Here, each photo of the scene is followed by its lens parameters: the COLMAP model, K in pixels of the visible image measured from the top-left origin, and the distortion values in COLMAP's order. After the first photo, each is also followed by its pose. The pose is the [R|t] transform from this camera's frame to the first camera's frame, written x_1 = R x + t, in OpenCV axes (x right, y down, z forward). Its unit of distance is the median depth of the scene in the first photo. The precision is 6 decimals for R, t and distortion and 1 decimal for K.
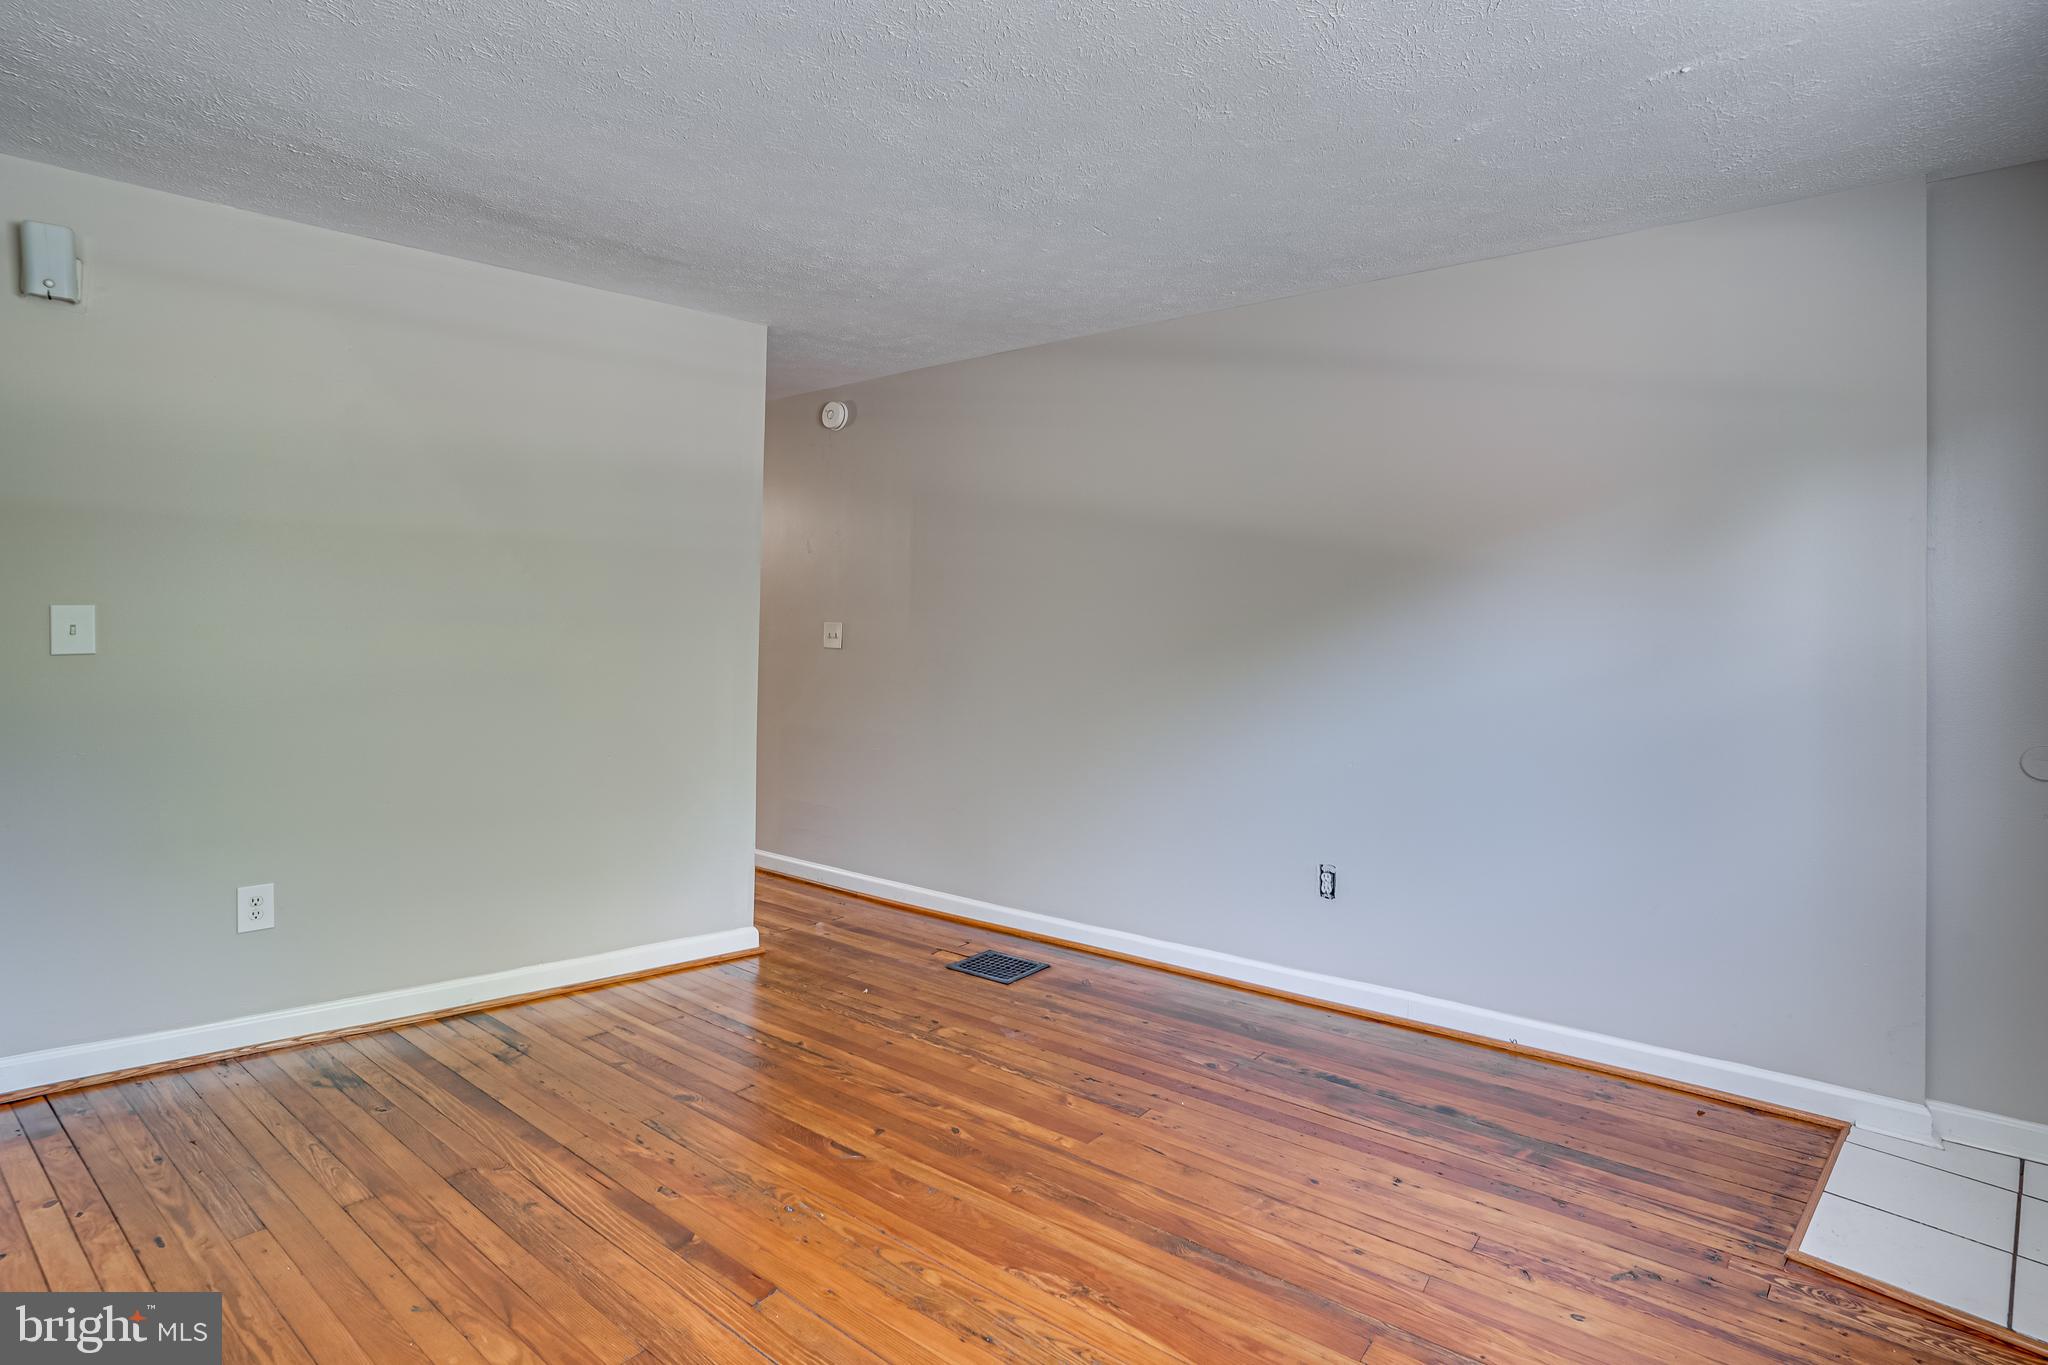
lens RADIAL K [[1065.5, 0, 1031.9], [0, 1065.5, 681.0], [0, 0, 1]] dist [-0.104469, 0.073618]
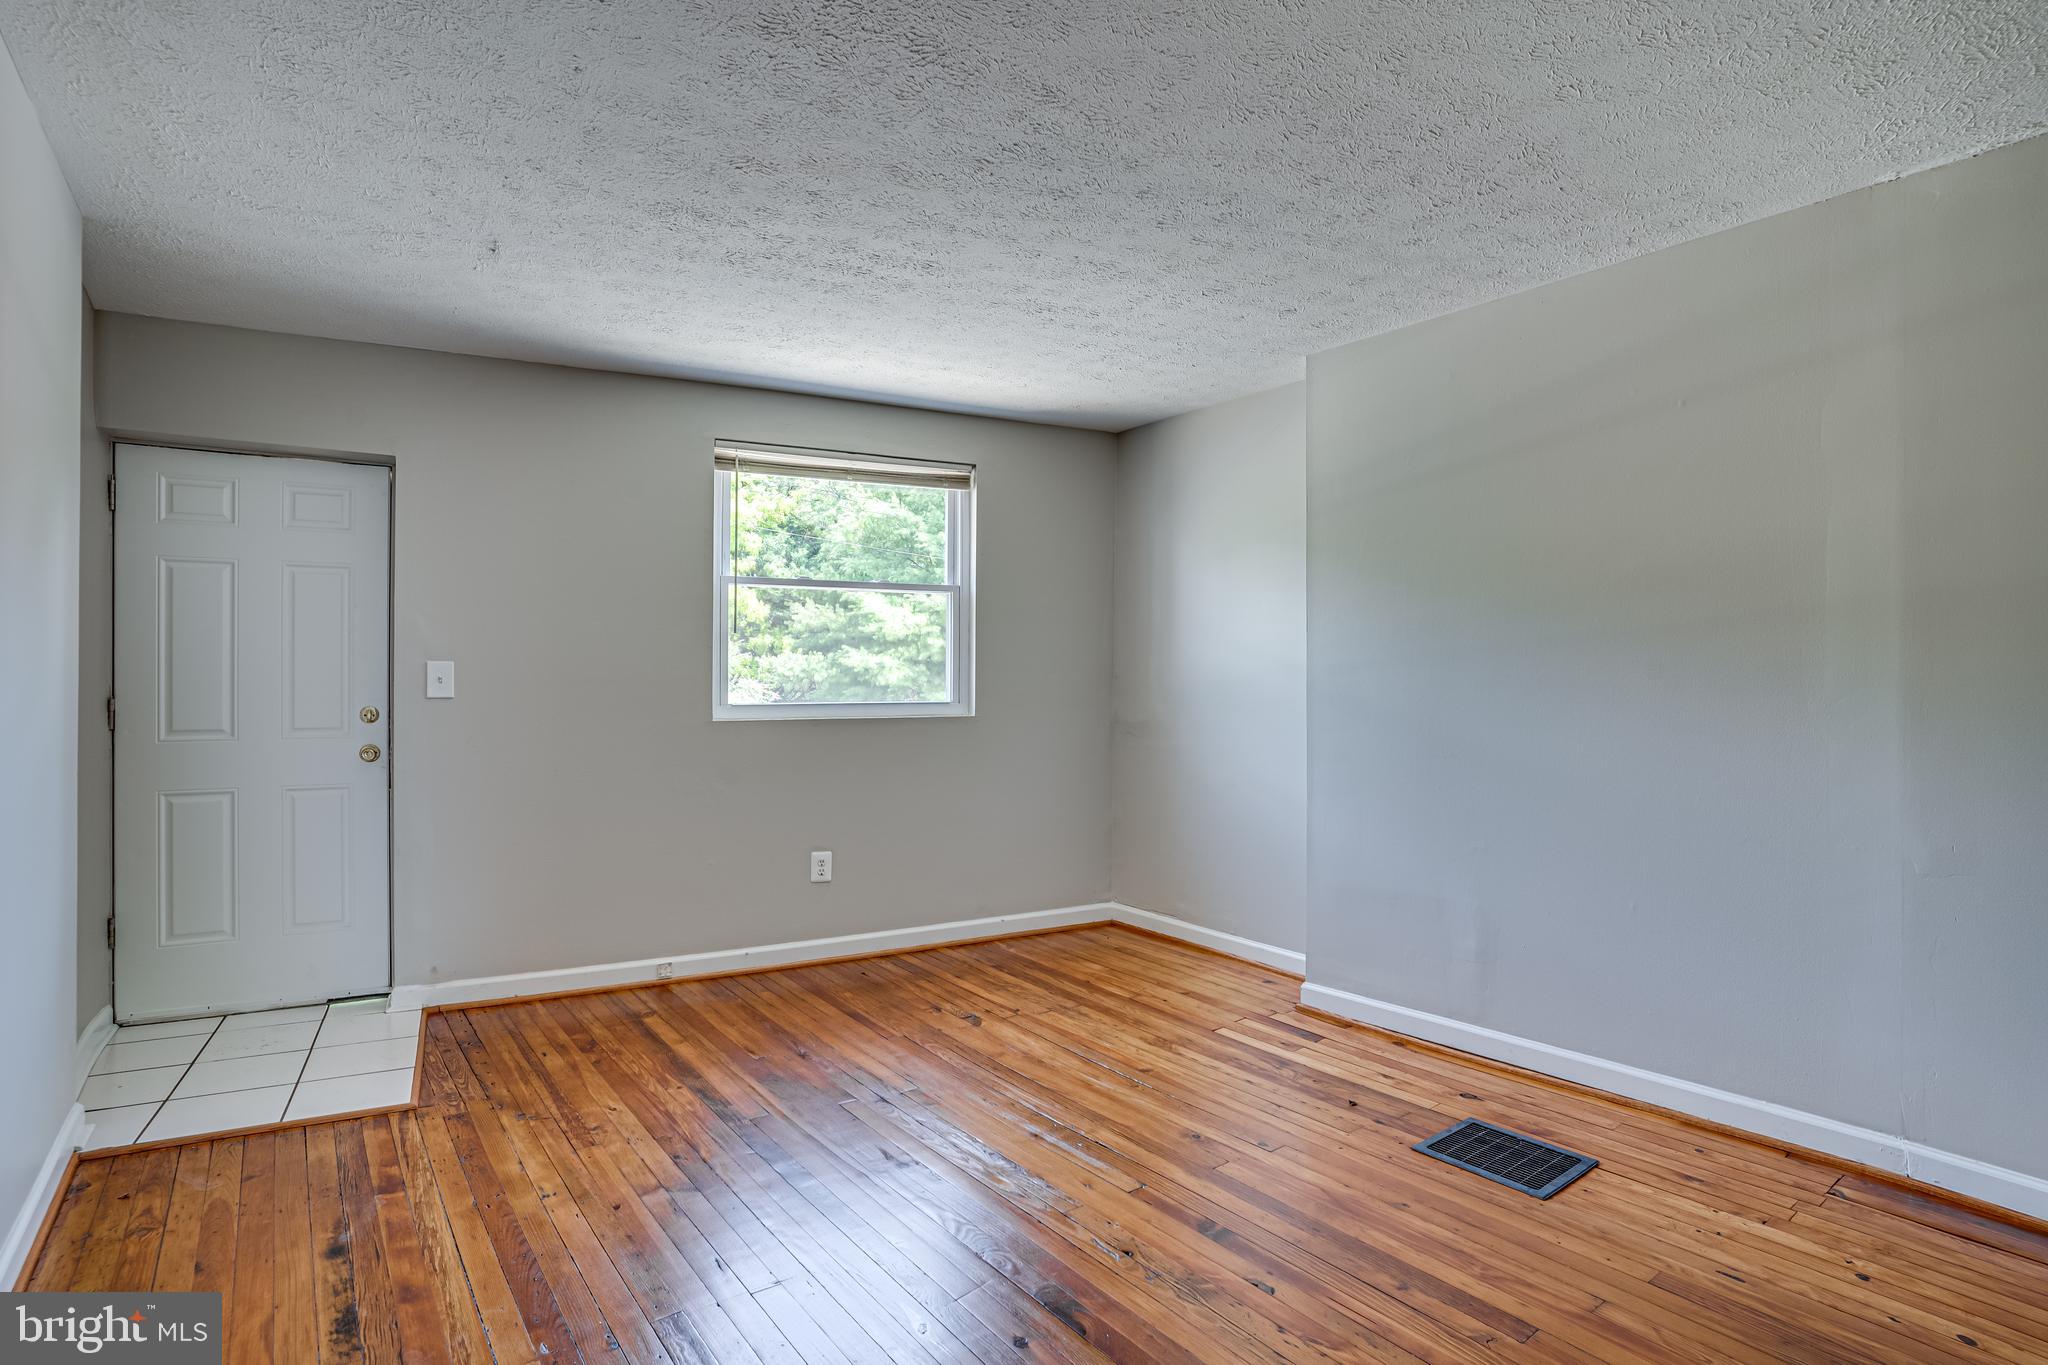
lens RADIAL K [[1065.5, 0, 1031.9], [0, 1065.5, 681.0], [0, 0, 1]] dist [-0.104469, 0.073618]
pose [[-0.971287, -0.019397, 0.237120, -0.285381], [-0.010251, 0.999157, 0.039746, -0.061505], [-0.237691, 0.036174, -0.970667, 1.521085]]
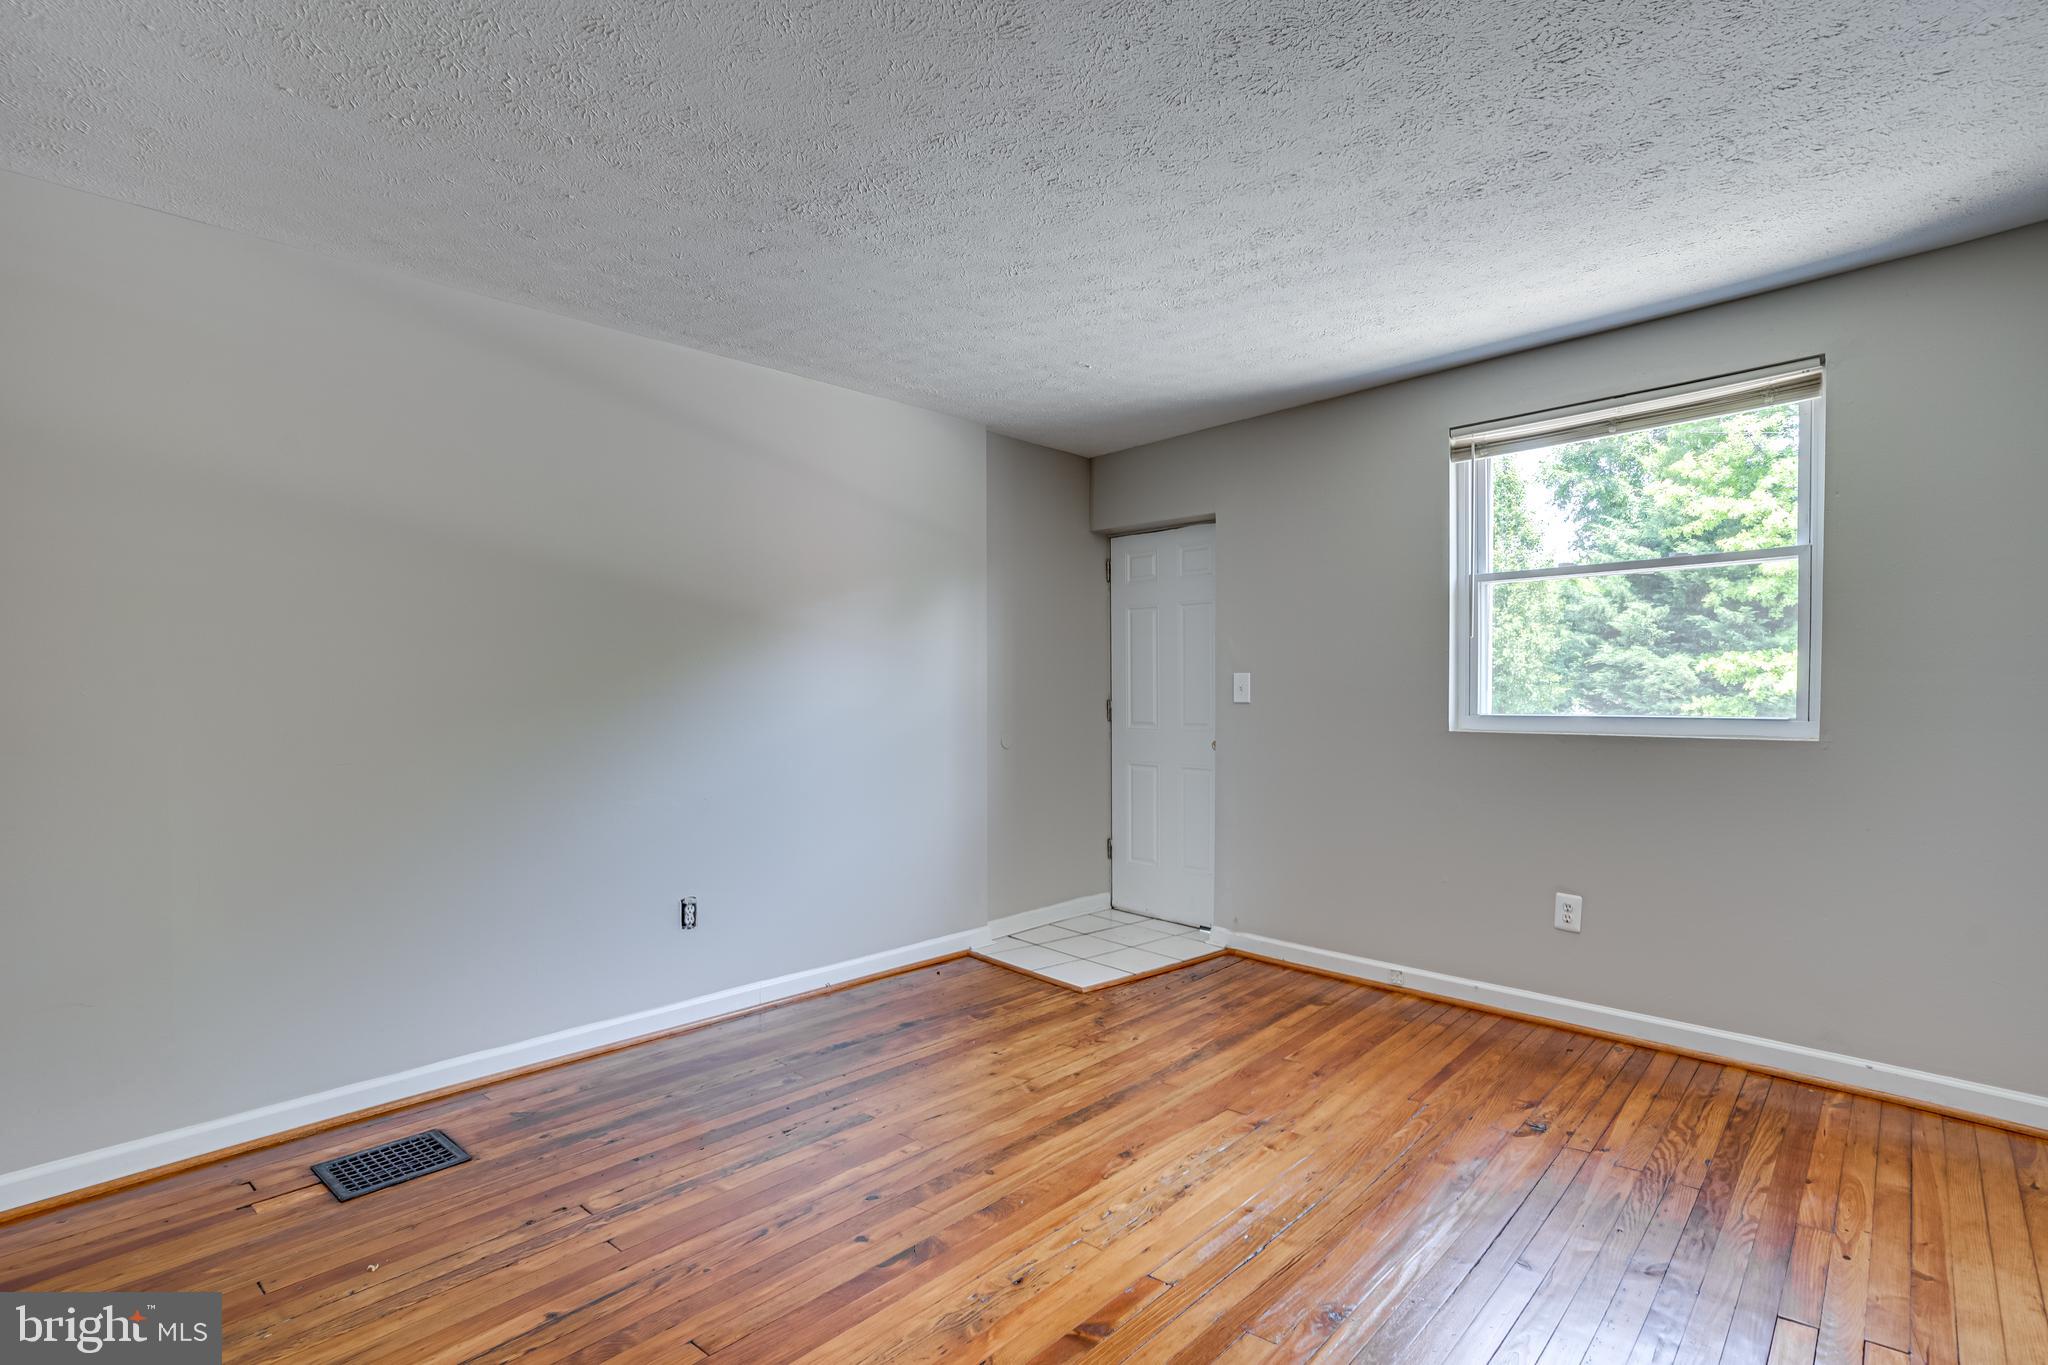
lens RADIAL K [[1073.9, 0, 1015.9], [0, 1073.9, 726.3], [0, 0, 1]] dist [0.001266, 0.001661]
pose [[0.043844, -0.056949, 0.997414, -0.931865], [0.043170, 0.997549, 0.055059, -0.052114], [-0.998105, 0.040645, 0.046195, 0.718275]]
